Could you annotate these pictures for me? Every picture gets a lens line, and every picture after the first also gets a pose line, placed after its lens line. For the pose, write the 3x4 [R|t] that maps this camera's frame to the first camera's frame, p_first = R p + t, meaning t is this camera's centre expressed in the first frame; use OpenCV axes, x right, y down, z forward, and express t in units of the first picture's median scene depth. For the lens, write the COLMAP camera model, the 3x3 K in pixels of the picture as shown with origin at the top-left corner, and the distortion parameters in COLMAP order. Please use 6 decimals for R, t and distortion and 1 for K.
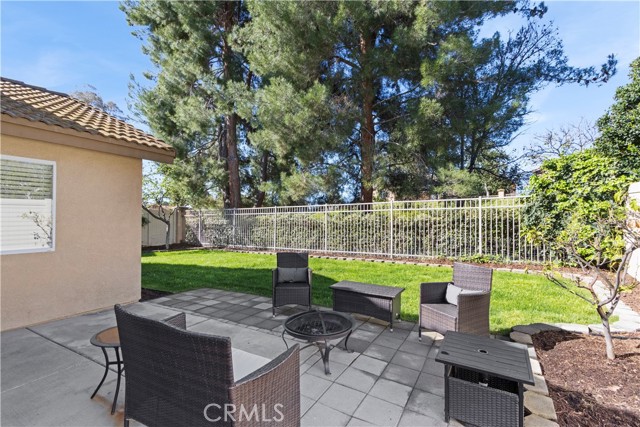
lens RADIAL K [[292.1, 0, 320.6], [0, 292.1, 218.2], [0, 0, 1]] dist [0.014362, -0.000135]
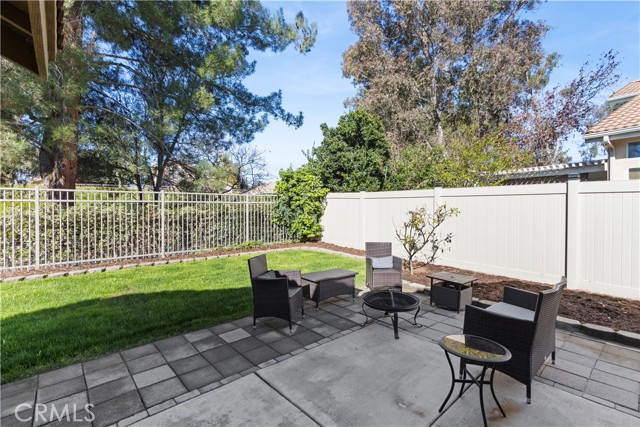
lens RADIAL K [[292.1, 0, 320.6], [0, 292.1, 218.2], [0, 0, 1]] dist [0.014362, -0.000135]
pose [[0.309920, -0.025309, 0.950426, -0.482965], [-0.007746, 0.999545, 0.029143, -0.009203], [-0.950731, -0.016394, 0.309583, 0.340762]]
